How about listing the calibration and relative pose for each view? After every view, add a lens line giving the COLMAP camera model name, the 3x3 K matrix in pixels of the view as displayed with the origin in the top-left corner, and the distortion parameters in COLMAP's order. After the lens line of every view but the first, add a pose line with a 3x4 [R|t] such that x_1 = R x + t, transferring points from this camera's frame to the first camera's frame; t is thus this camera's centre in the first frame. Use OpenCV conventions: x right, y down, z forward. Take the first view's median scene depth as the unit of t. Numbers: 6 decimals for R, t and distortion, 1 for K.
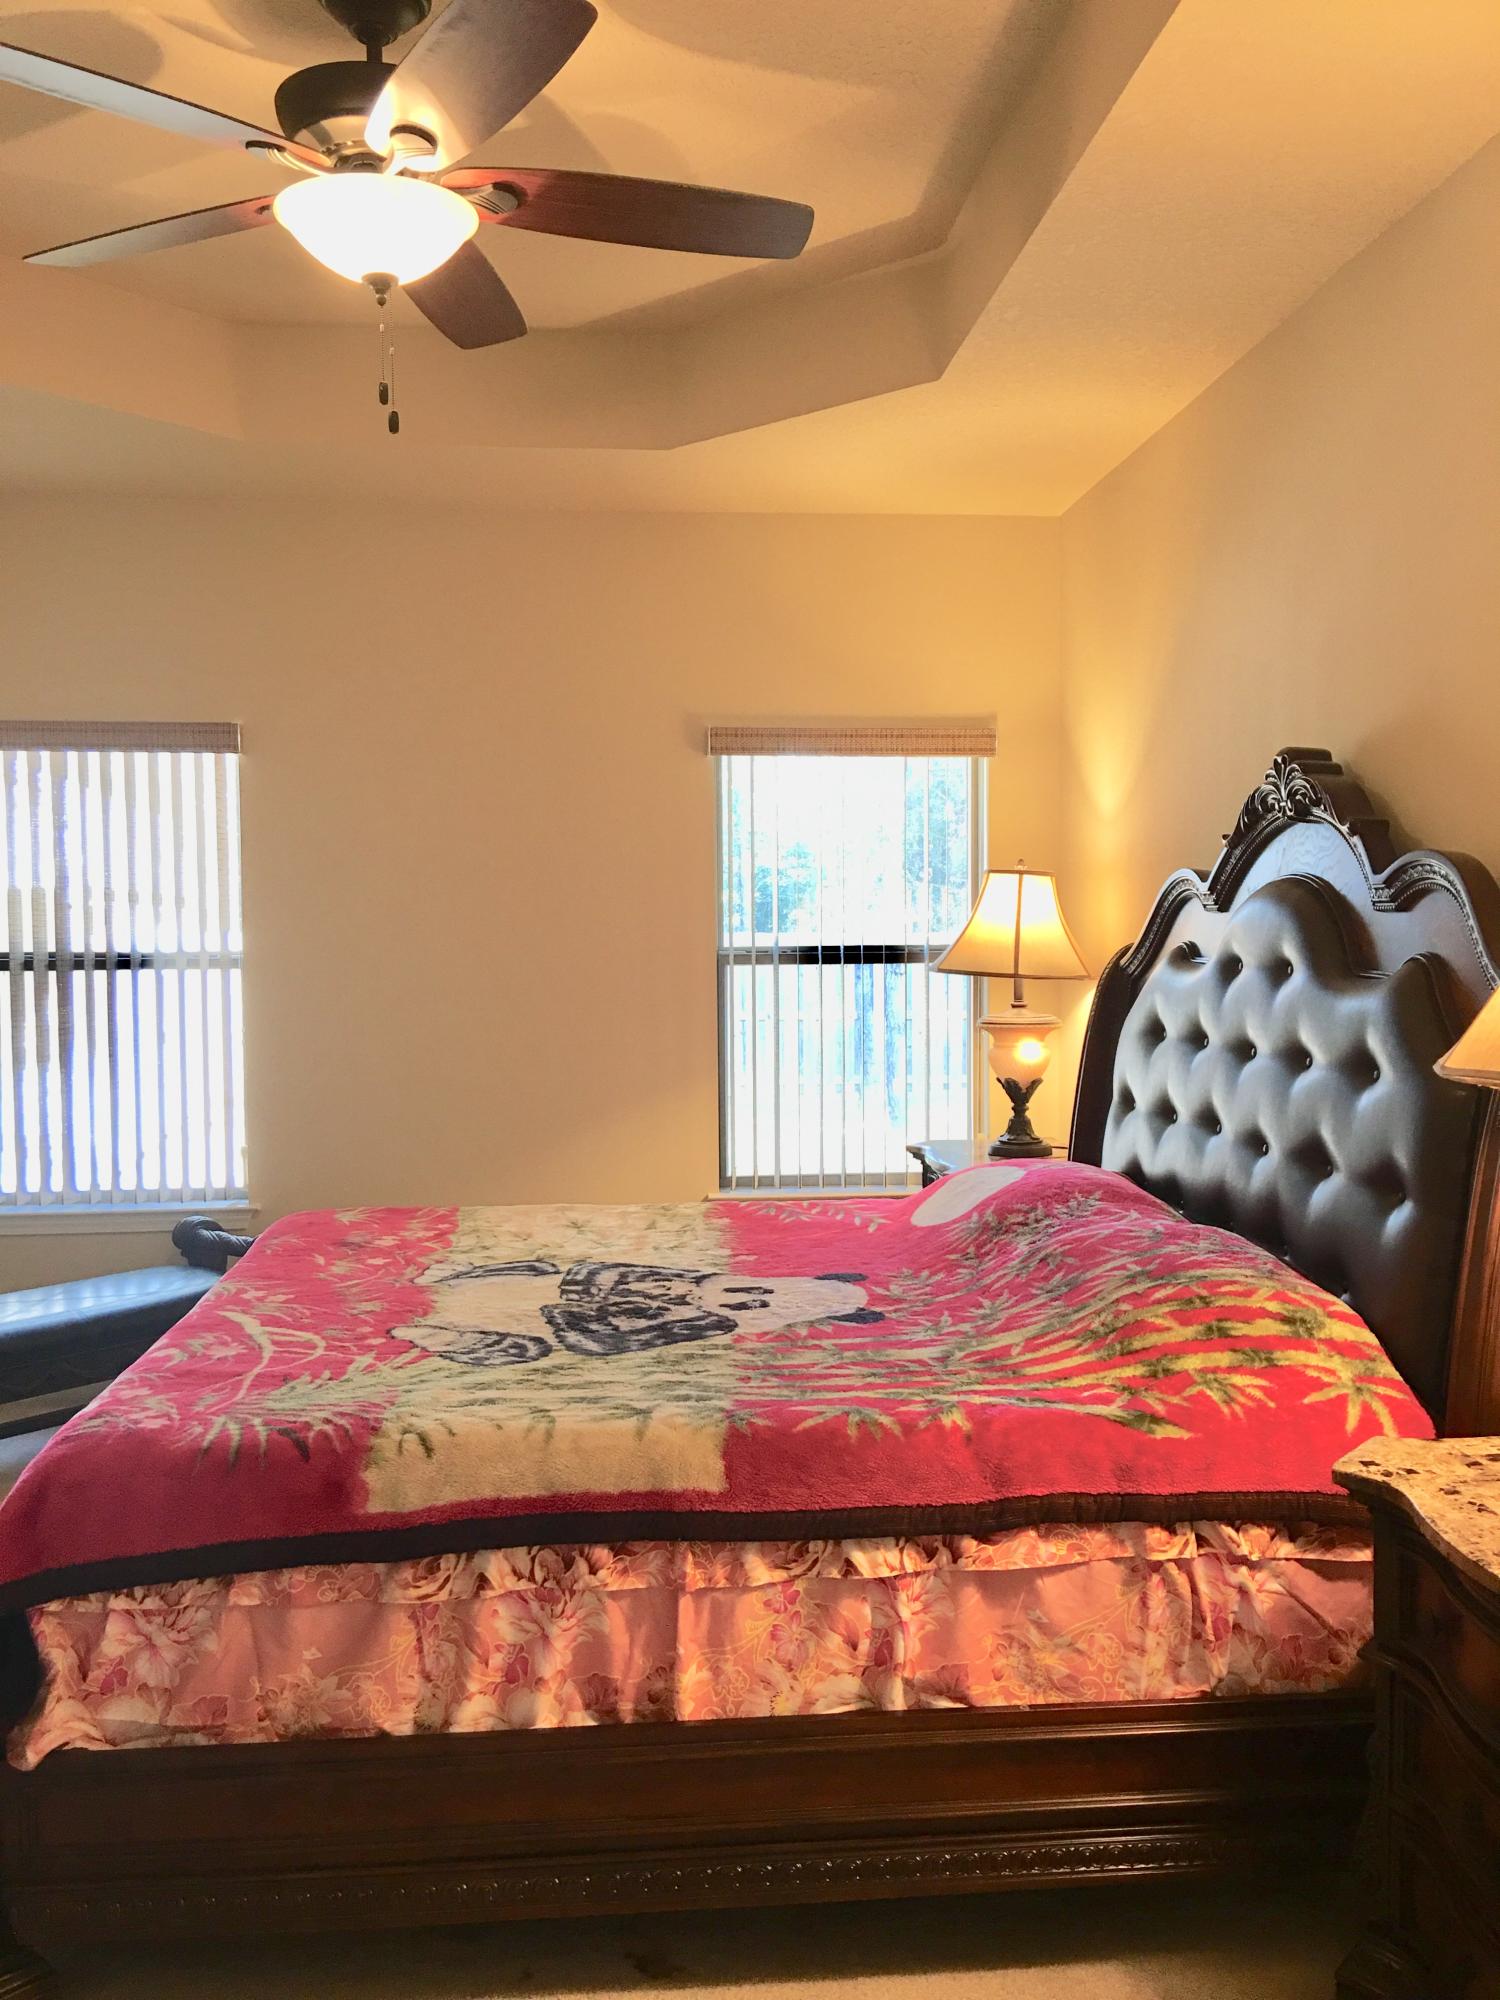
lens RADIAL K [[1682.8, 0, 740.4], [0, 1682.8, 991.9], [0, 0, 1]] dist [0.094162, -0.137576]
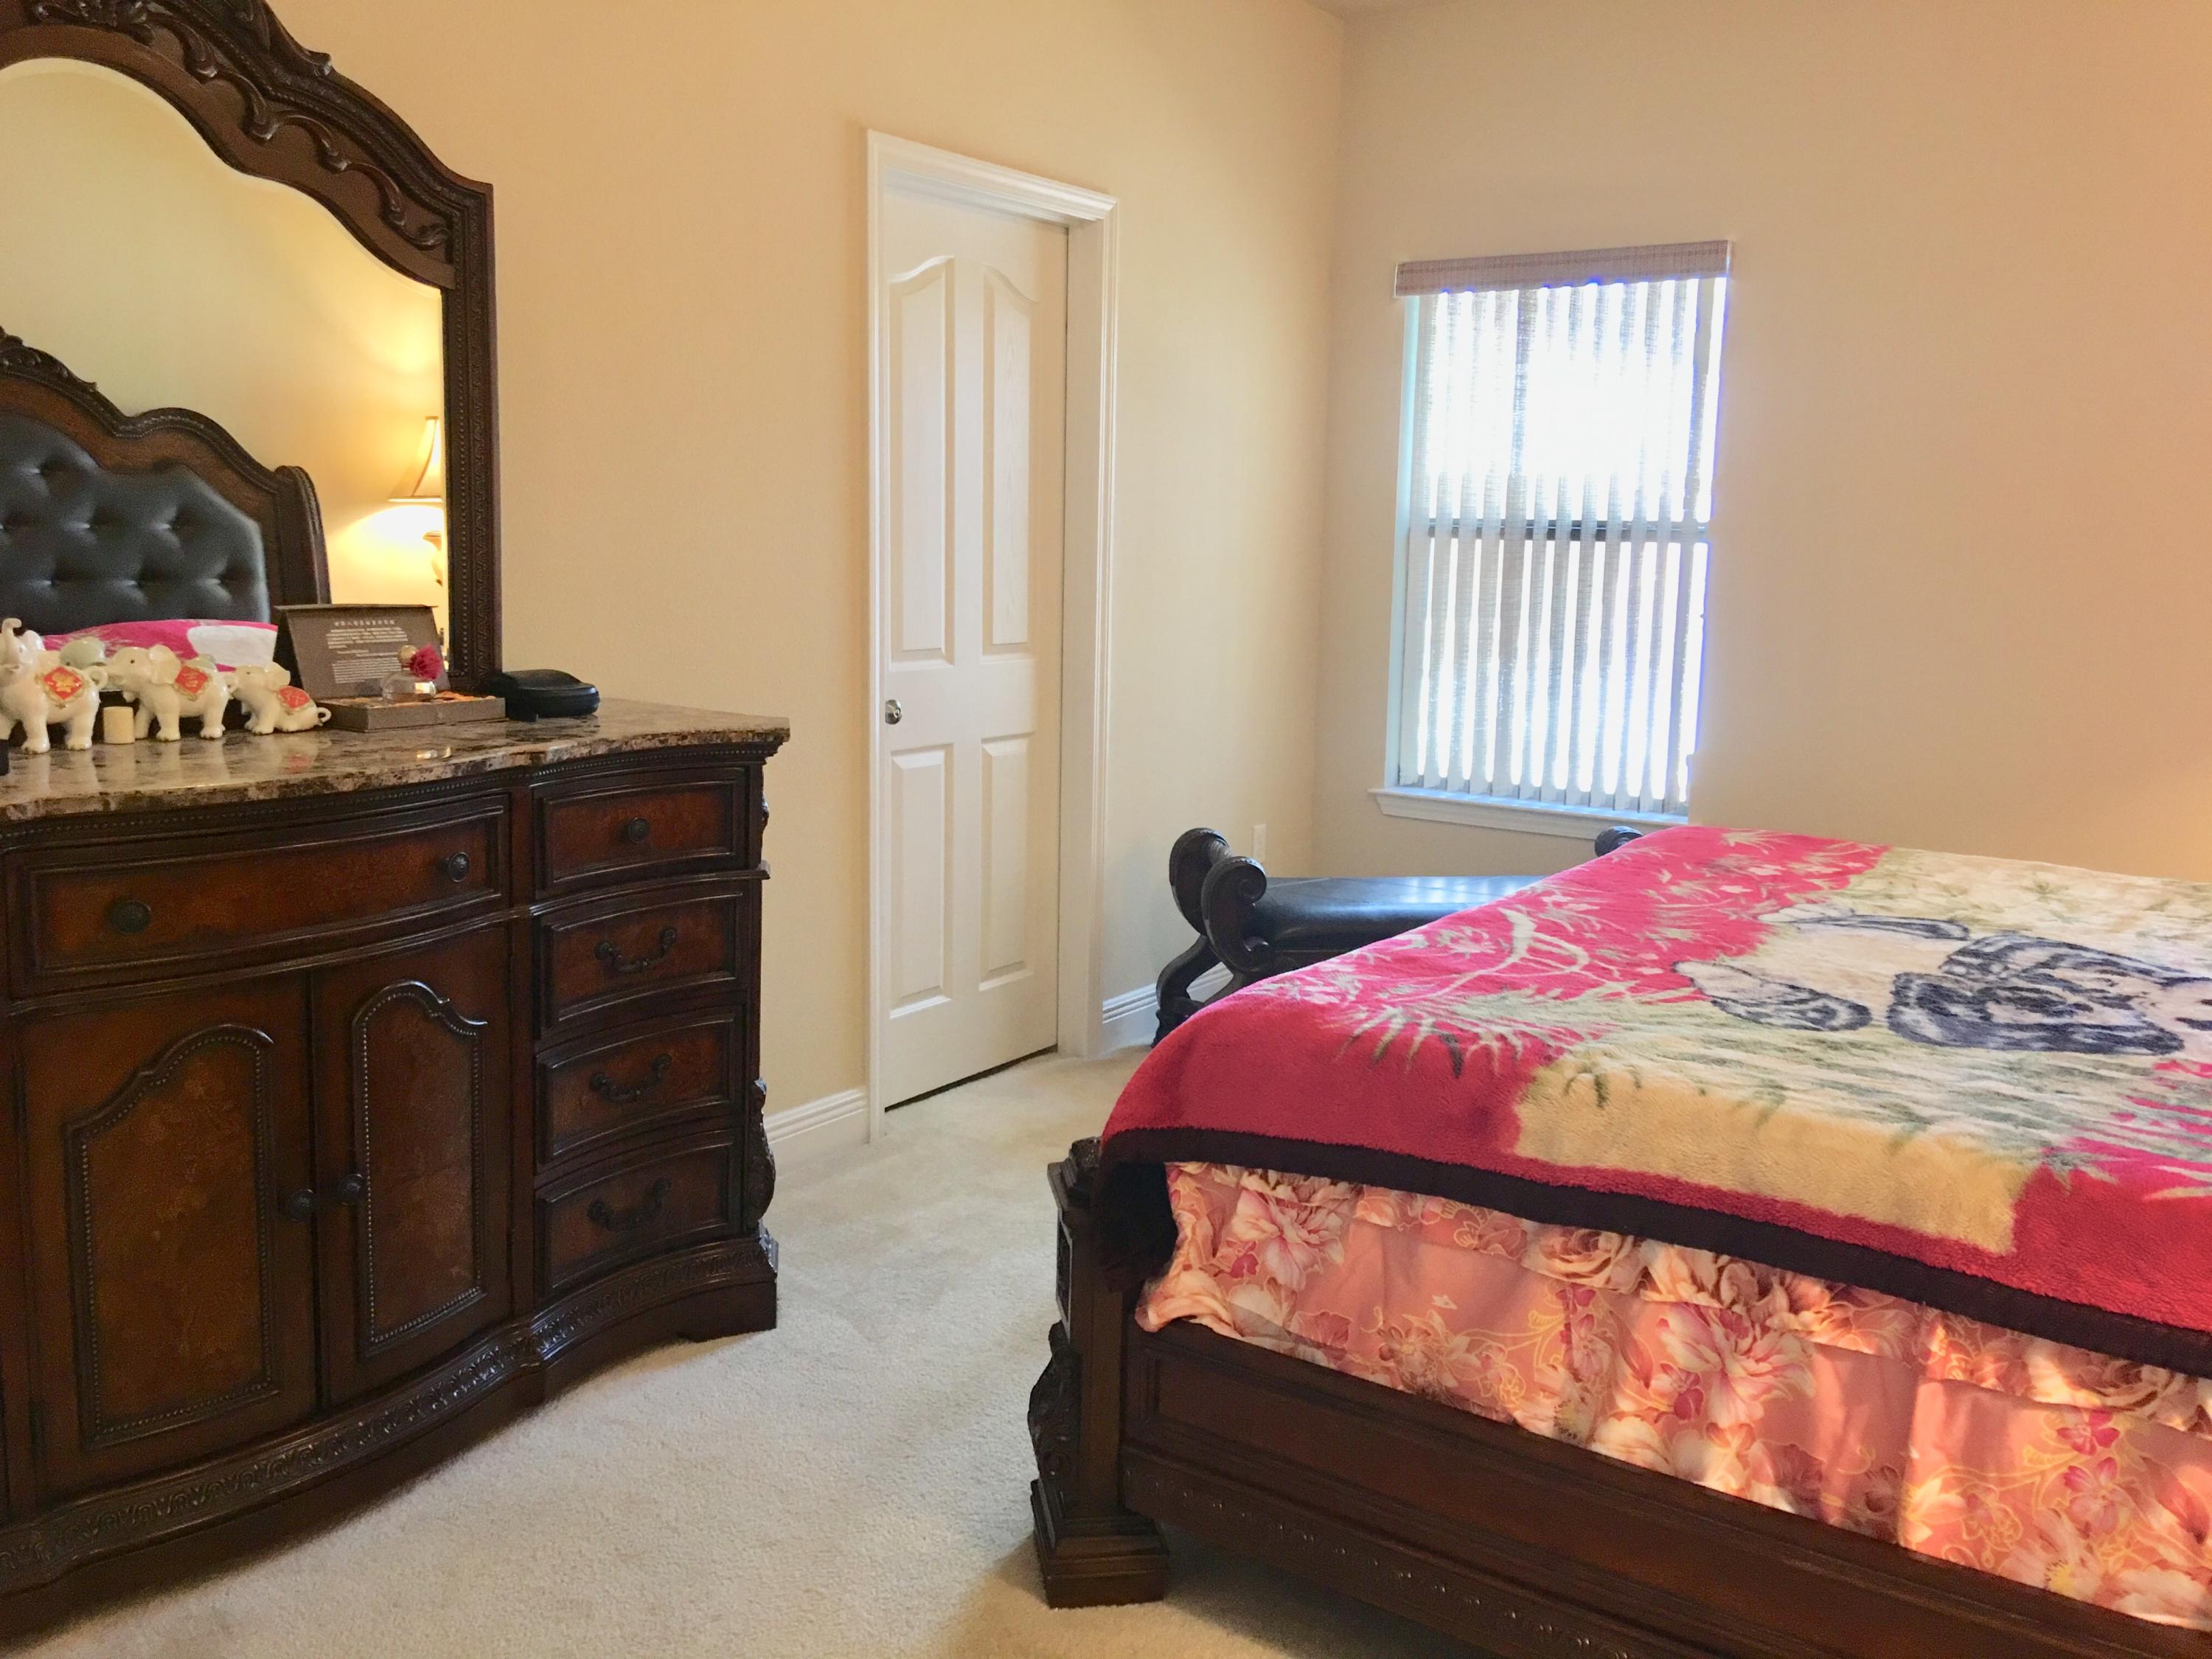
lens RADIAL K [[1861.2, 0, 1122.3], [0, 1861.2, 797.4], [0, 0, 1]] dist [0.094162, -0.137576]
pose [[0.770858, 0.116007, -0.626354, 0.168886], [-0.056680, 0.991869, 0.113948, 0.047081], [0.634480, -0.052336, 0.771165, 0.201938]]
